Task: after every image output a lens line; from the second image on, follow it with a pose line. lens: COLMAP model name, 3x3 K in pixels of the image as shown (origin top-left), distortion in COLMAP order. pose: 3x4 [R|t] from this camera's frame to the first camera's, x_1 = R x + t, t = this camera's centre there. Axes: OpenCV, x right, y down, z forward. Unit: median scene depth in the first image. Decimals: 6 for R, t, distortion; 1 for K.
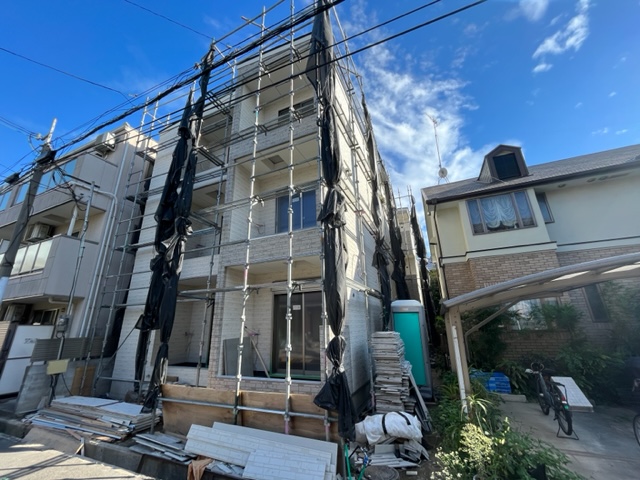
lens RADIAL K [[261.9, 0, 320.0], [0, 261.9, 240.4], [0, 0, 1]] dist [-0.006285, 0.000236]
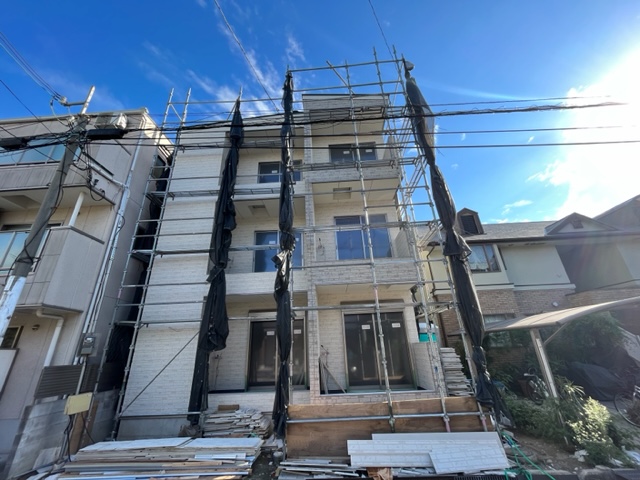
lens RADIAL K [[261.9, 0, 318.9], [0, 261.9, 239.9], [0, 0, 1]] dist [-0.006285, 0.000236]
pose [[0.930079, 0.131004, 0.343208, -0.637178], [-0.096343, 0.988537, -0.116242, 0.039213], [-0.354502, 0.075048, 0.932039, 0.022436]]
